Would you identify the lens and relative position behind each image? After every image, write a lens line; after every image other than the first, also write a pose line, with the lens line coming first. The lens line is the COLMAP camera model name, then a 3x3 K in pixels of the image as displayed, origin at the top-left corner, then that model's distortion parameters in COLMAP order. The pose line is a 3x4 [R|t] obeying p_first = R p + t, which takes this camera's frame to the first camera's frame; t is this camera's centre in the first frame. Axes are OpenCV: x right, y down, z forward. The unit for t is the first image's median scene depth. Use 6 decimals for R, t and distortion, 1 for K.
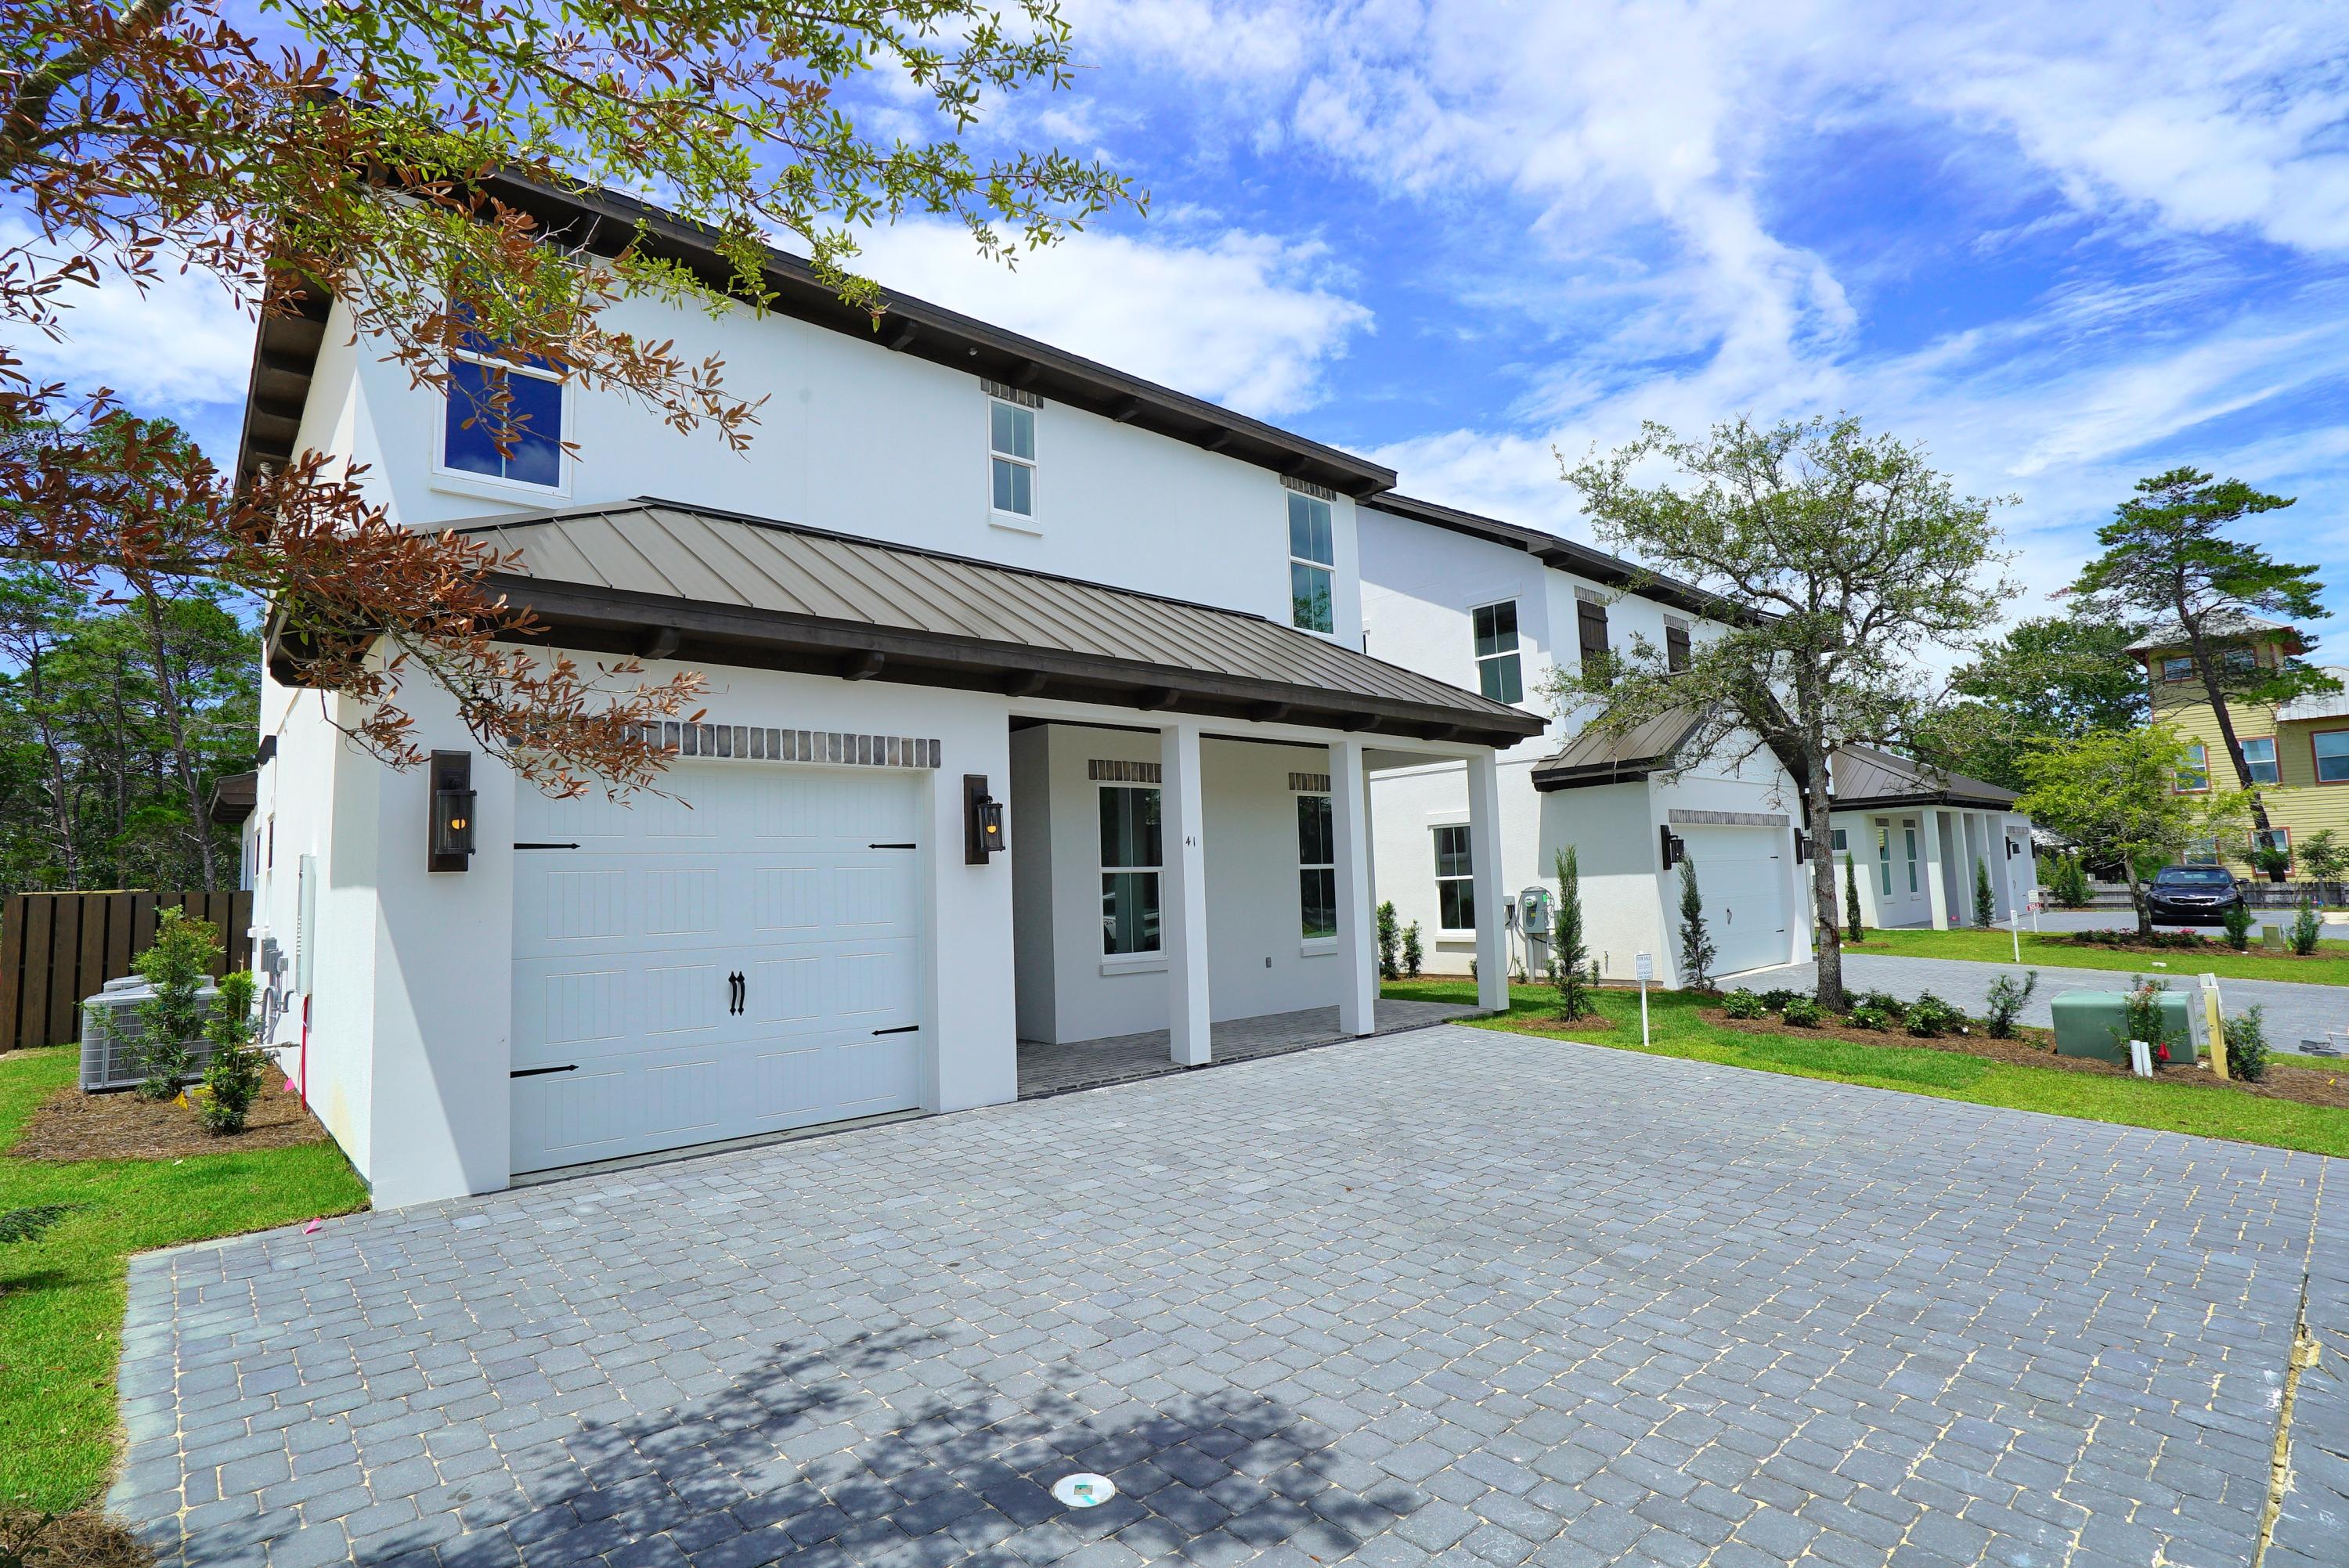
lens RADIAL K [[1129.7, 0, 1174.5], [0, 1129.7, 784.0], [0, 0, 1]] dist [-0.064658, -0.000052]
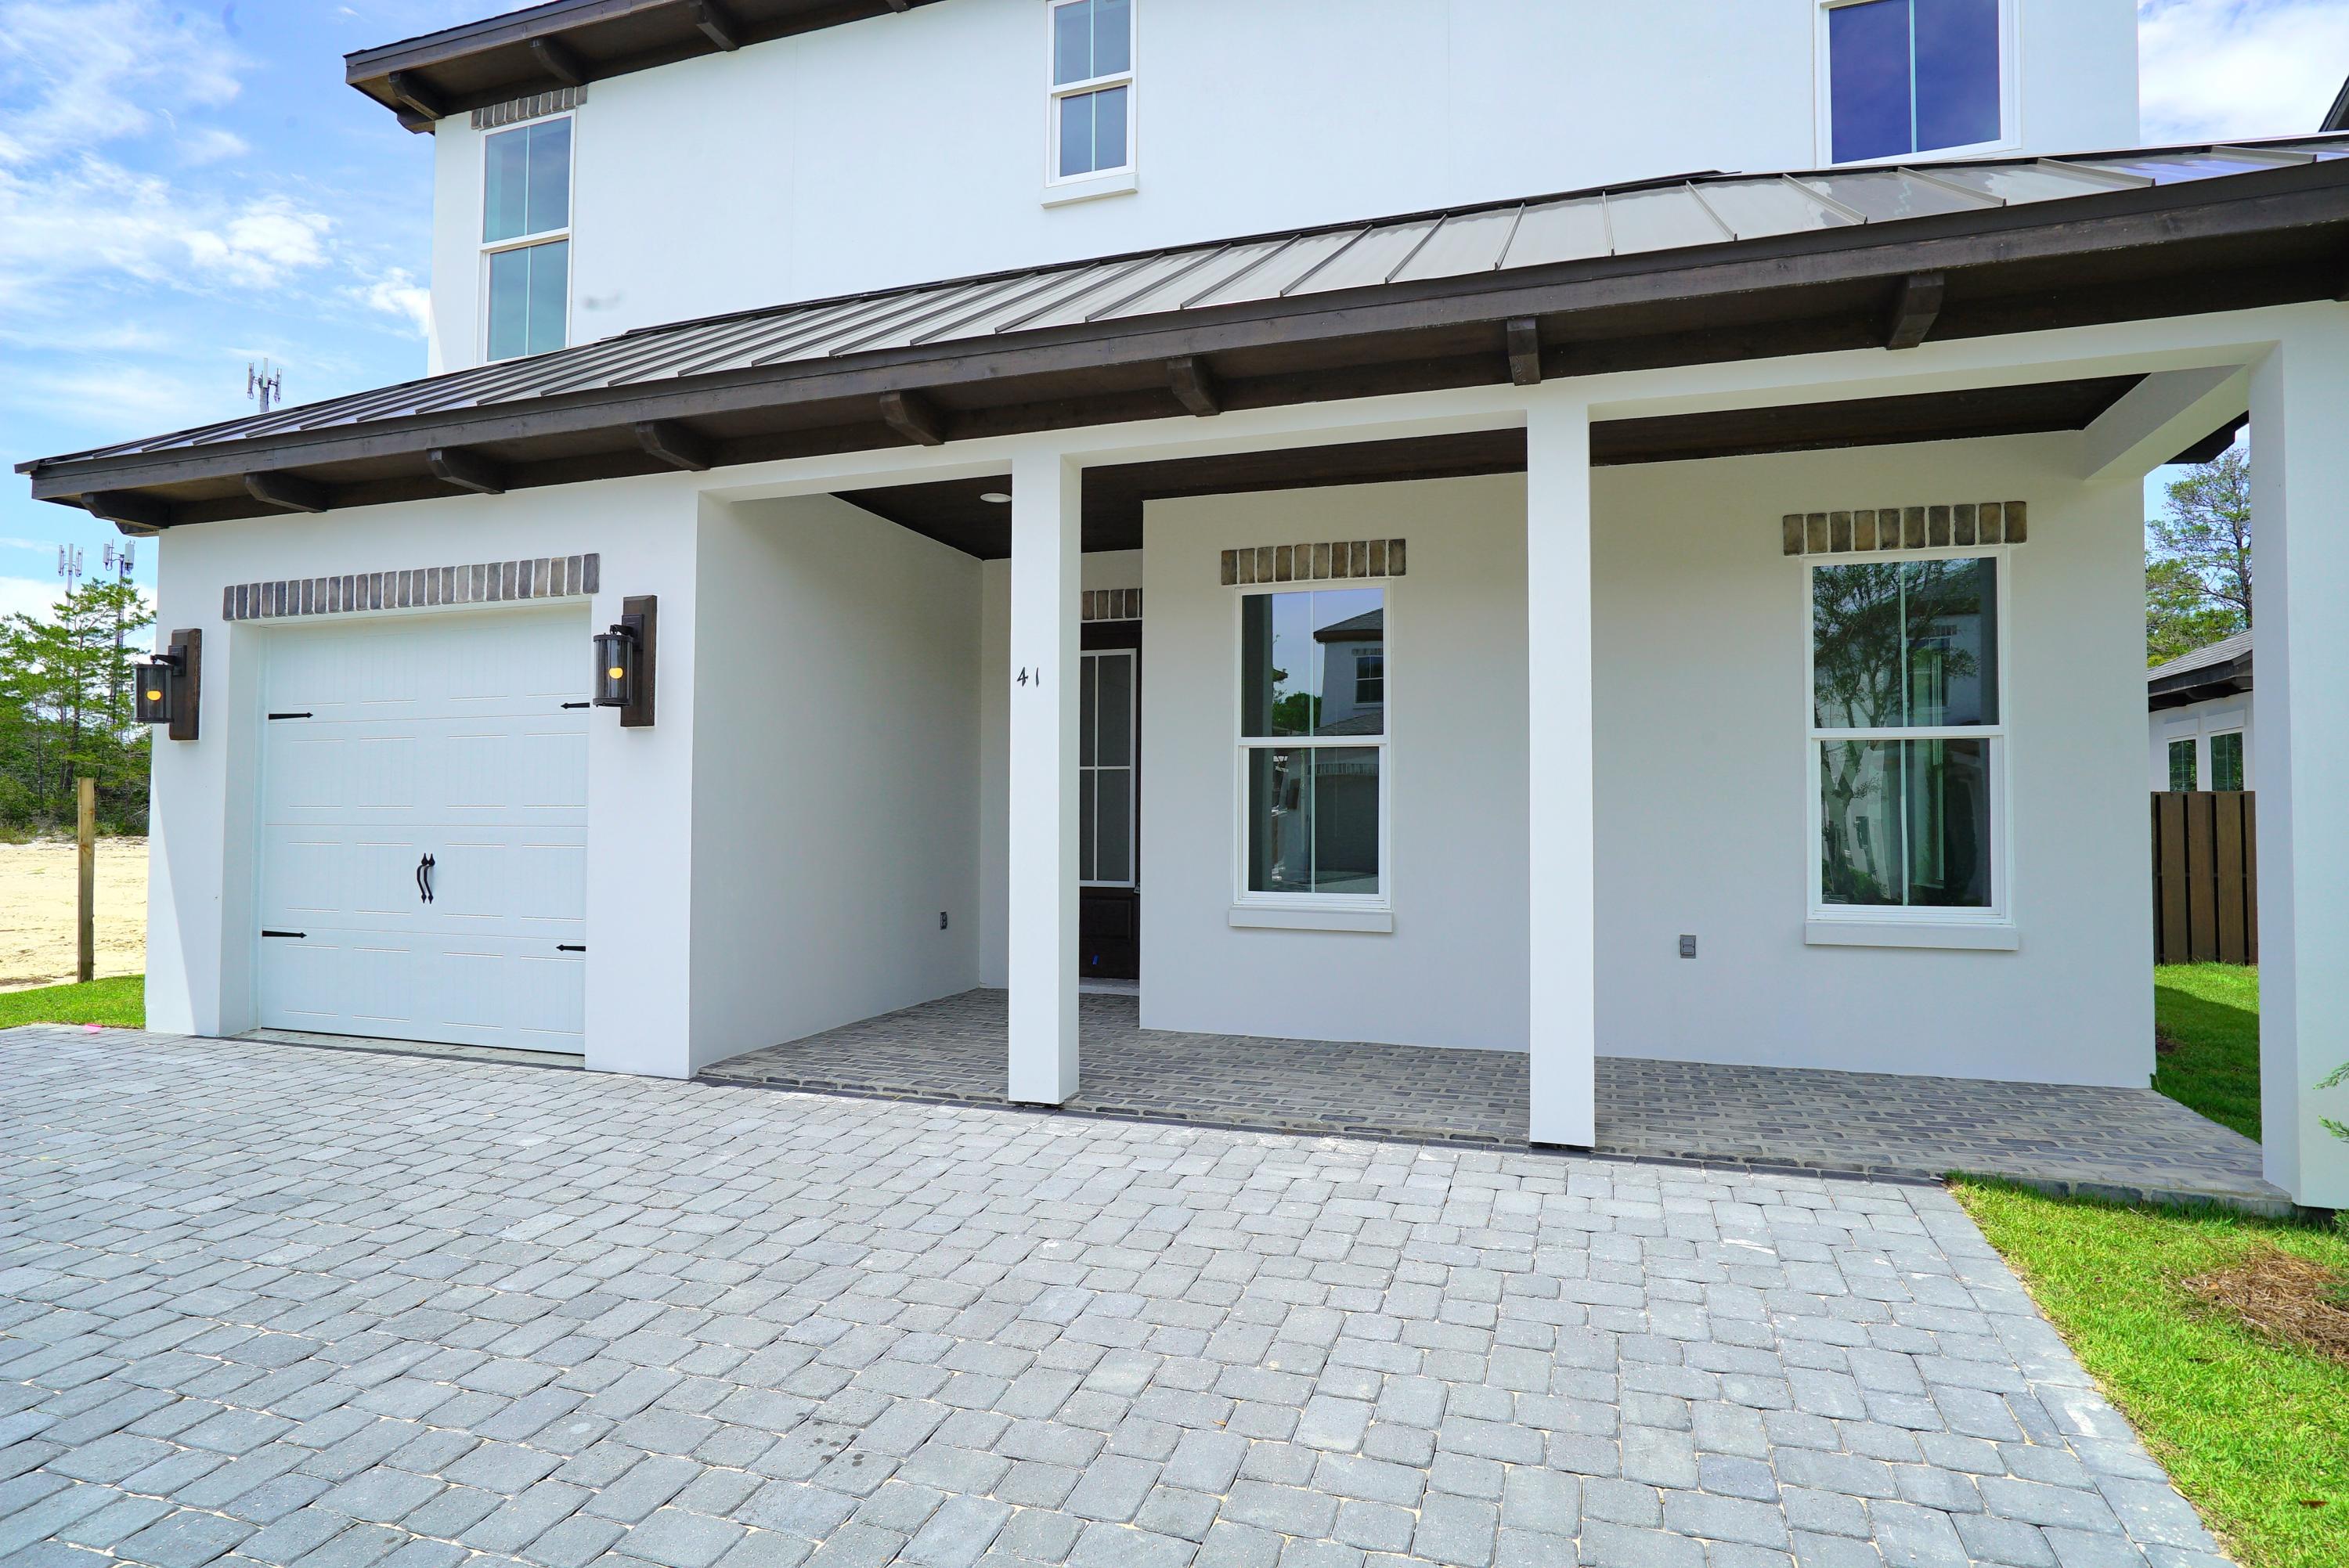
lens RADIAL K [[1272.9, 0, 1174.5], [0, 1272.9, 784.0], [0, 0, 1]] dist [-0.028204, 0.000003]
pose [[0.481107, 0.007317, -0.876631, 0.565356], [0.058995, 0.997428, 0.040703, 0.080665], [0.874675, -0.071299, 0.479438, 0.778467]]
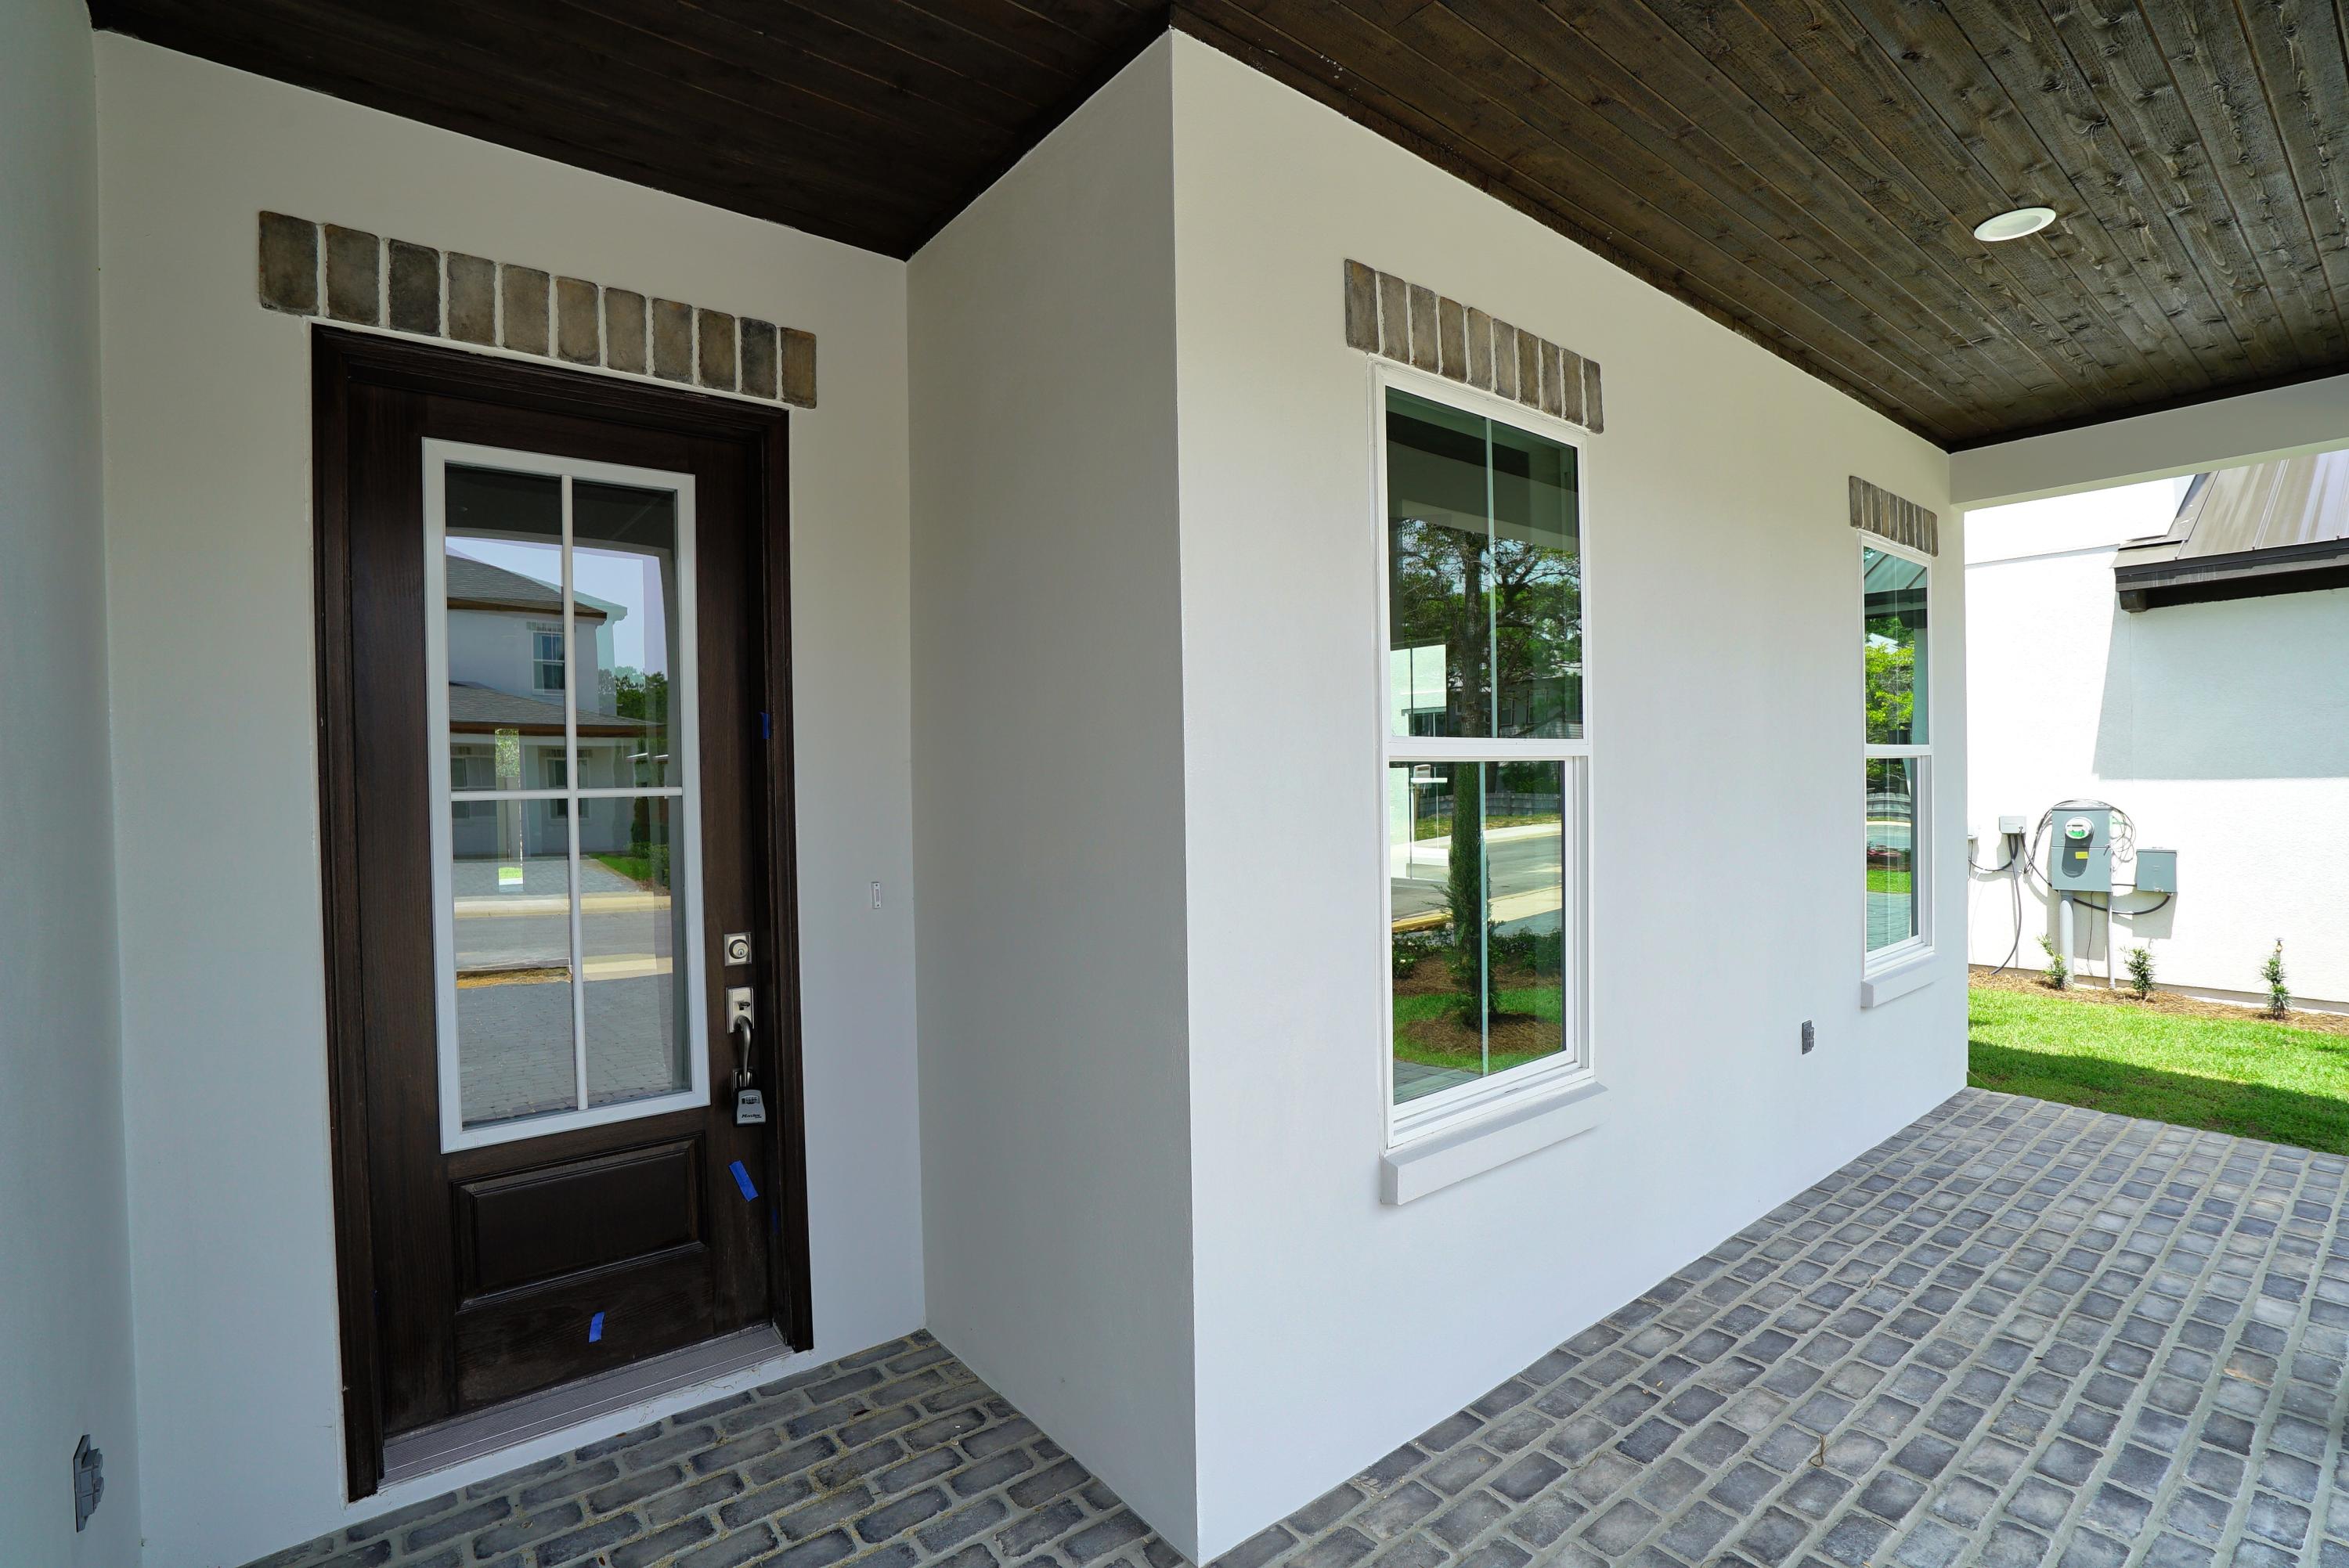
lens RADIAL K [[1081.9, 0, 1174.3], [0, 1081.9, 775.3], [0, 0, 1]] dist [-0.068221, 0.028911]
pose [[0.998066, 0.013017, -0.060791, -0.113006], [-0.007481, 0.995876, 0.090421, 0.073212], [0.061717, -0.089791, 0.994047, 0.915314]]
